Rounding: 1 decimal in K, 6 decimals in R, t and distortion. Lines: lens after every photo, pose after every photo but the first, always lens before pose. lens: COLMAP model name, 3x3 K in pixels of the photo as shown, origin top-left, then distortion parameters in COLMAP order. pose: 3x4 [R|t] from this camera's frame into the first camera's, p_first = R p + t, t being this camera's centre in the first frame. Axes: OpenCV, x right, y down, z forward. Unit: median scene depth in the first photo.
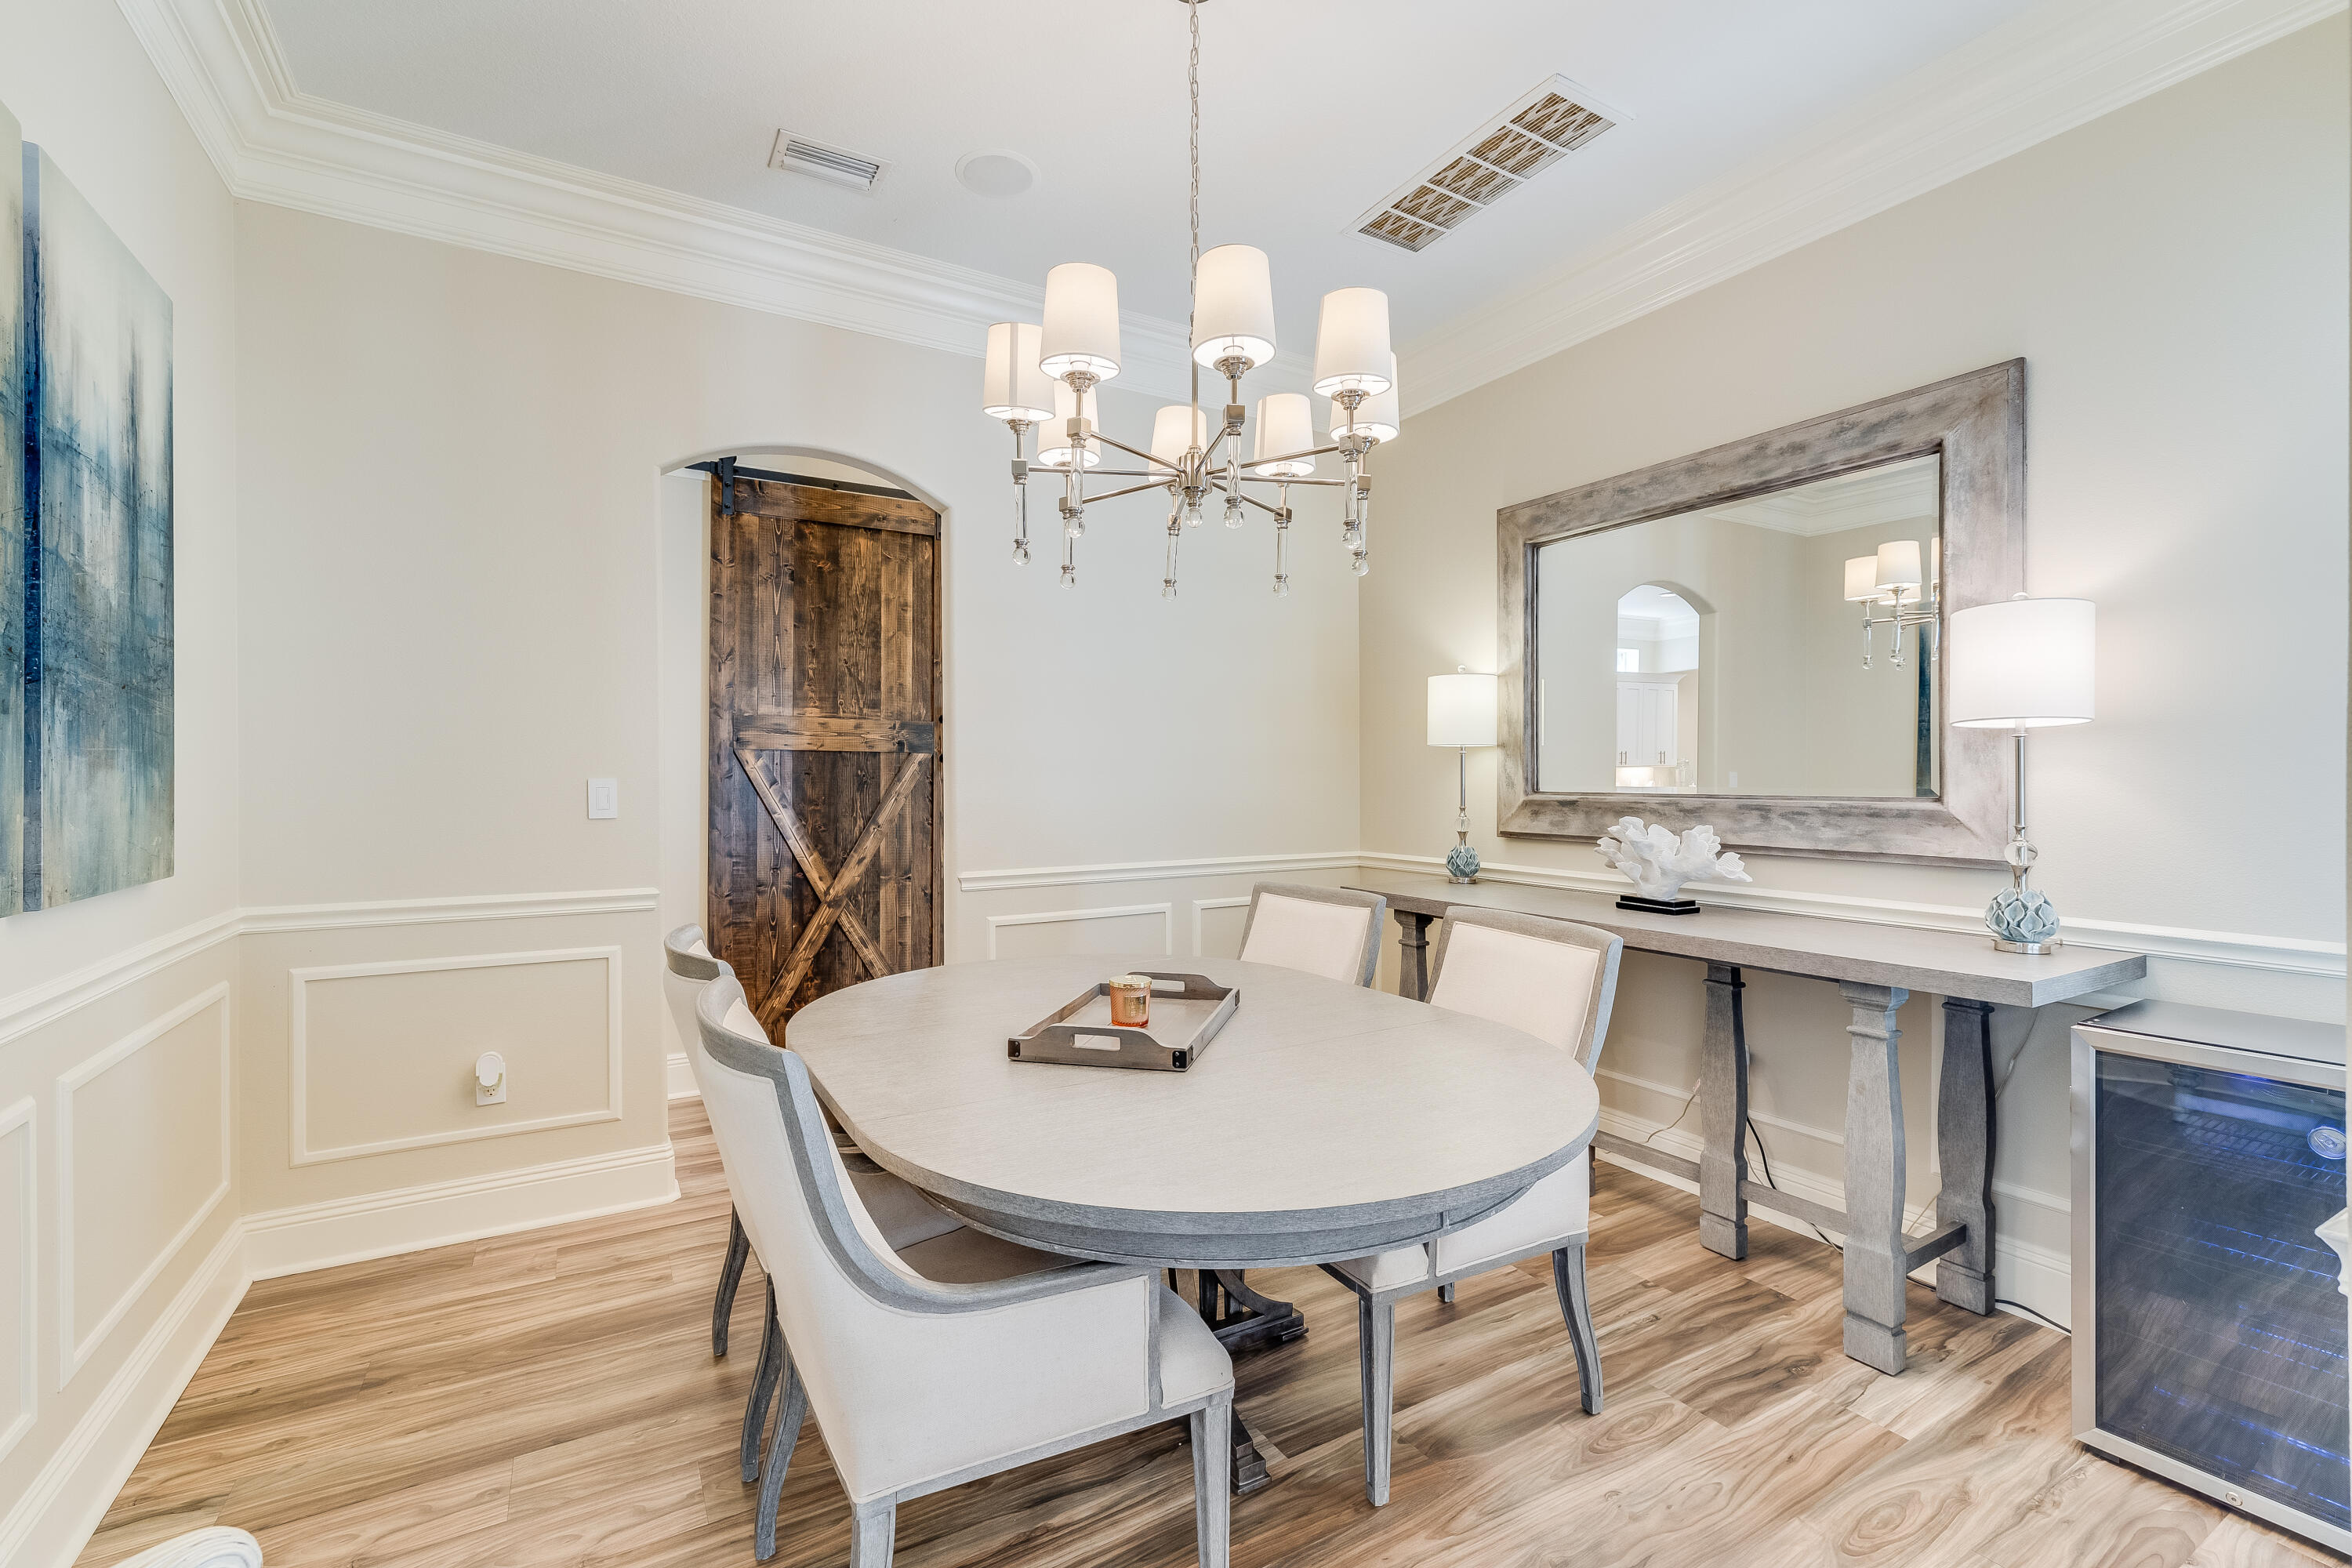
lens RADIAL K [[1018.1, 0, 1173.9], [0, 1018.1, 779.6], [0, 0, 1]] dist [-0.000915, -0.000158]
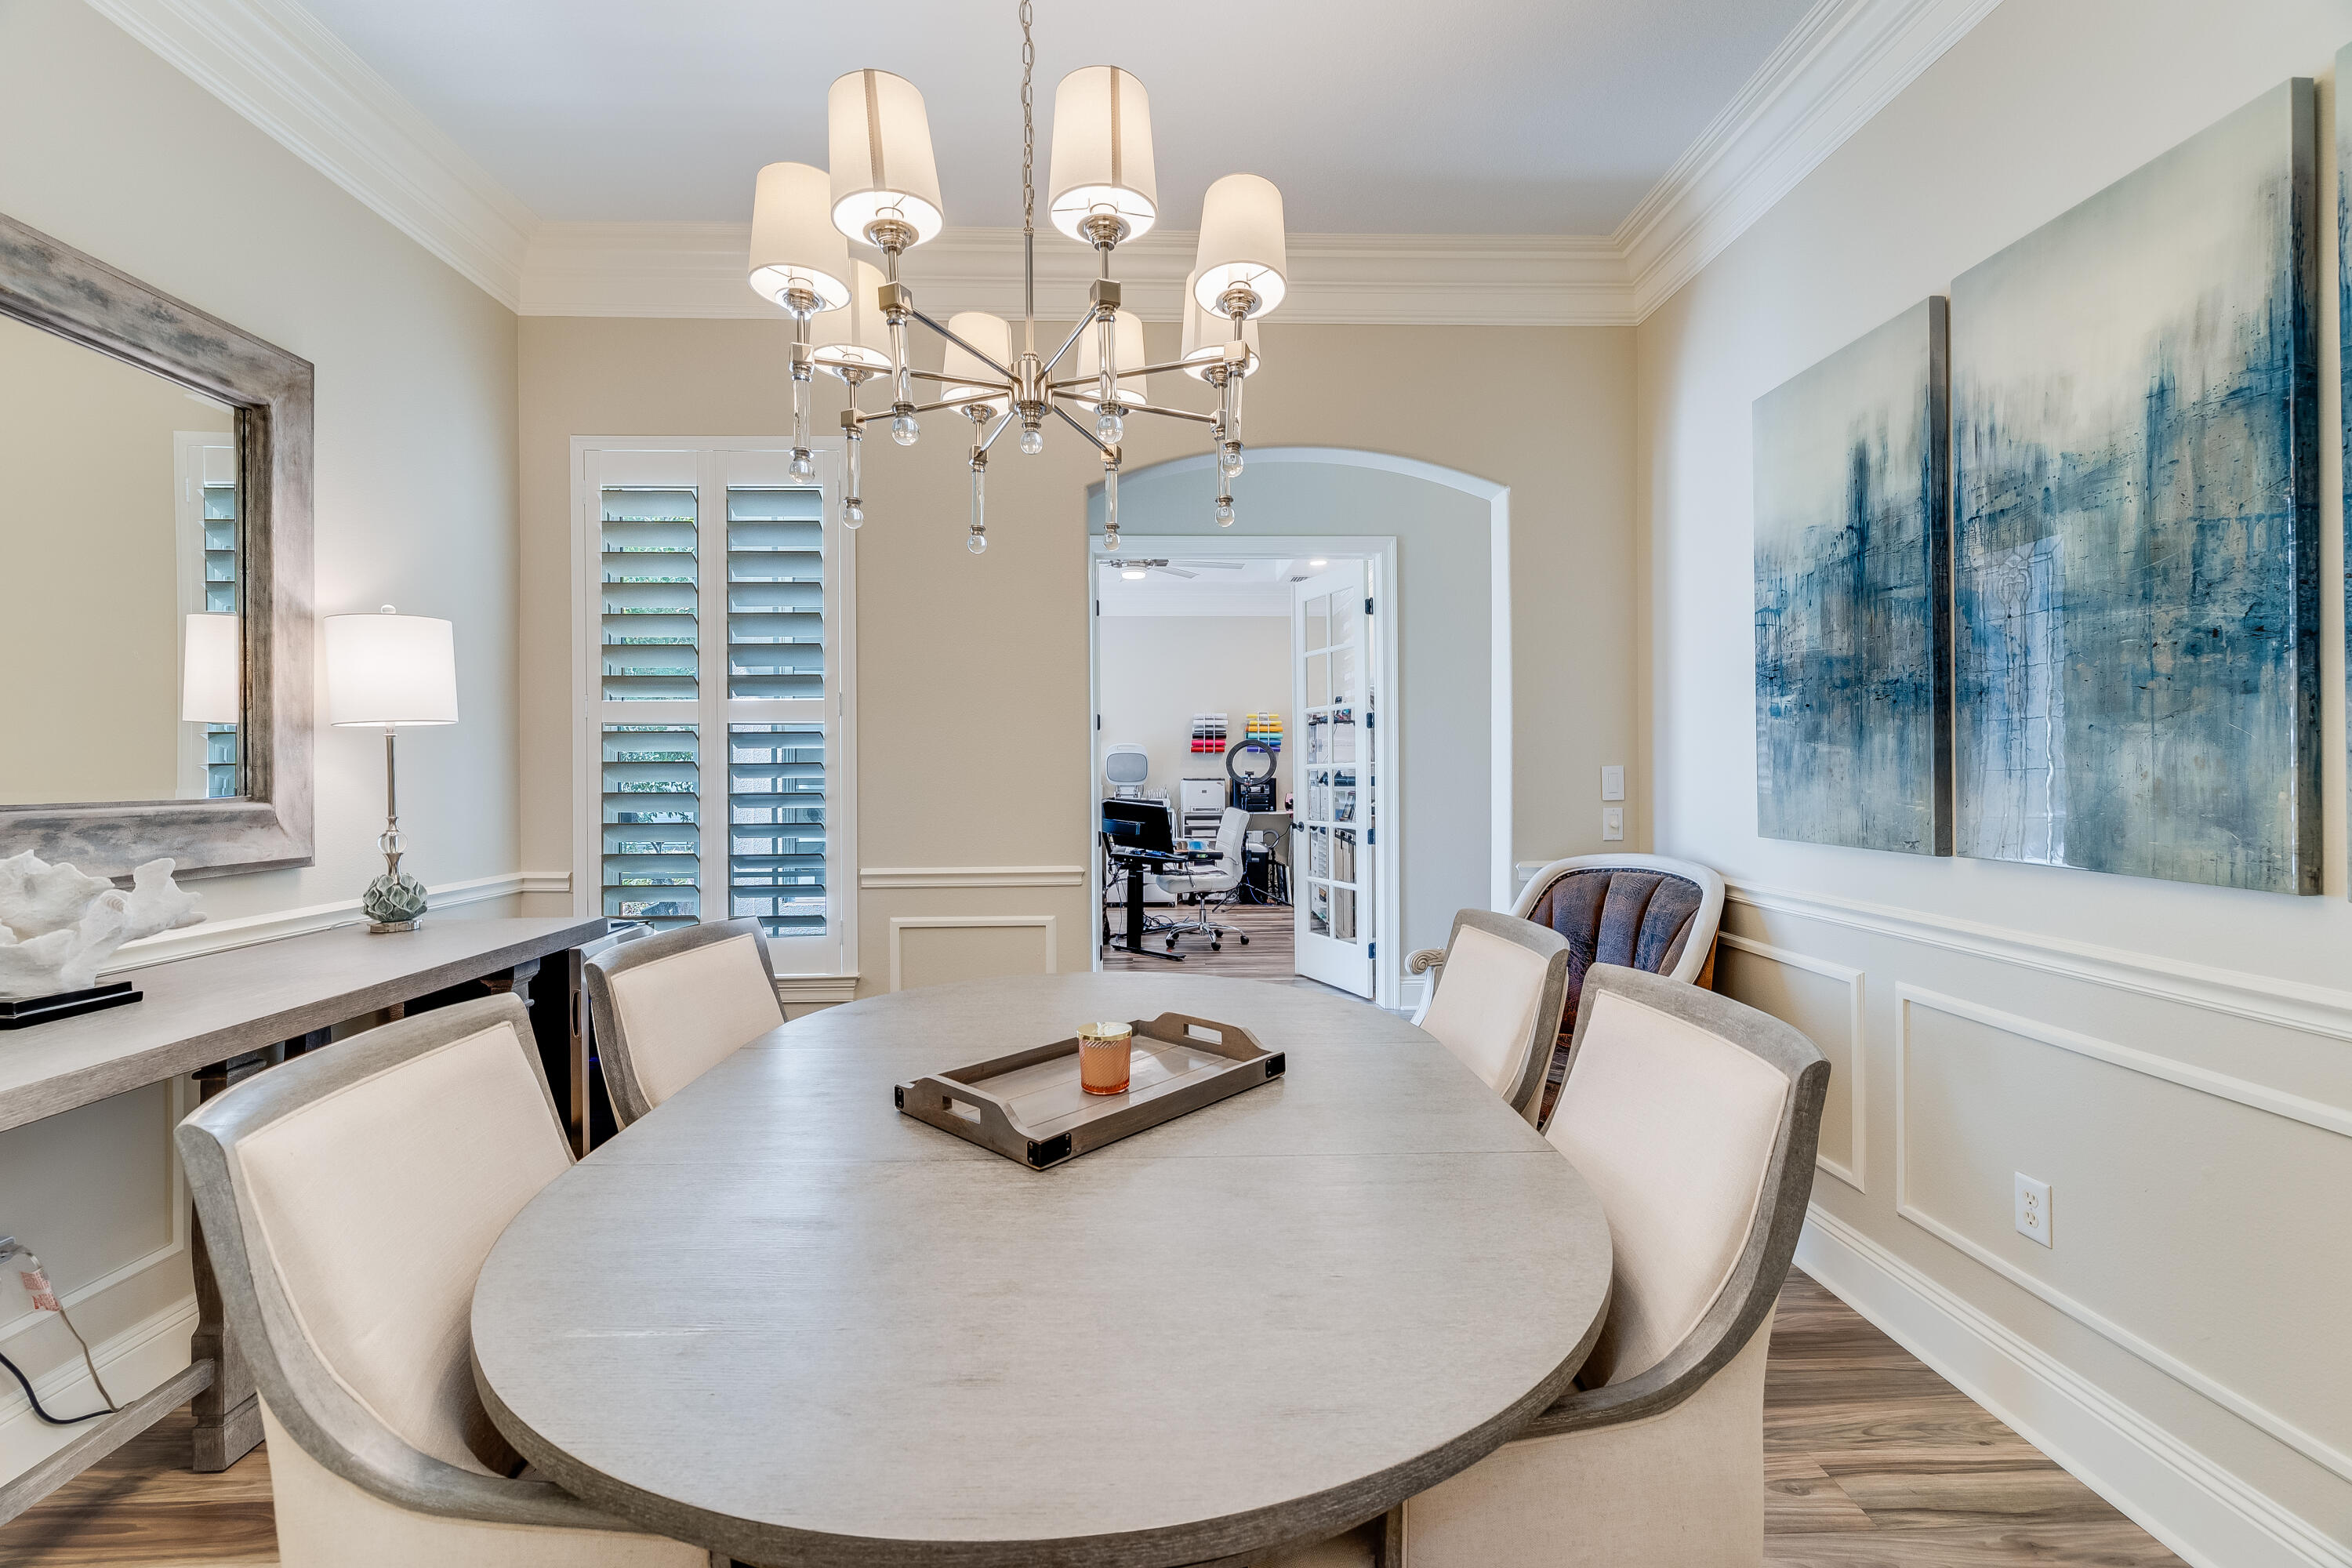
lens RADIAL K [[996.5, 0, 1171.4], [0, 996.5, 774.4], [0, 0, 1]] dist [-0.003396, 0.000791]
pose [[-0.875774, -0.000704, 0.482720, -0.366625], [0.003670, 0.999960, 0.008117, -0.005941], [-0.482707, 0.008880, -0.875737, 1.316410]]
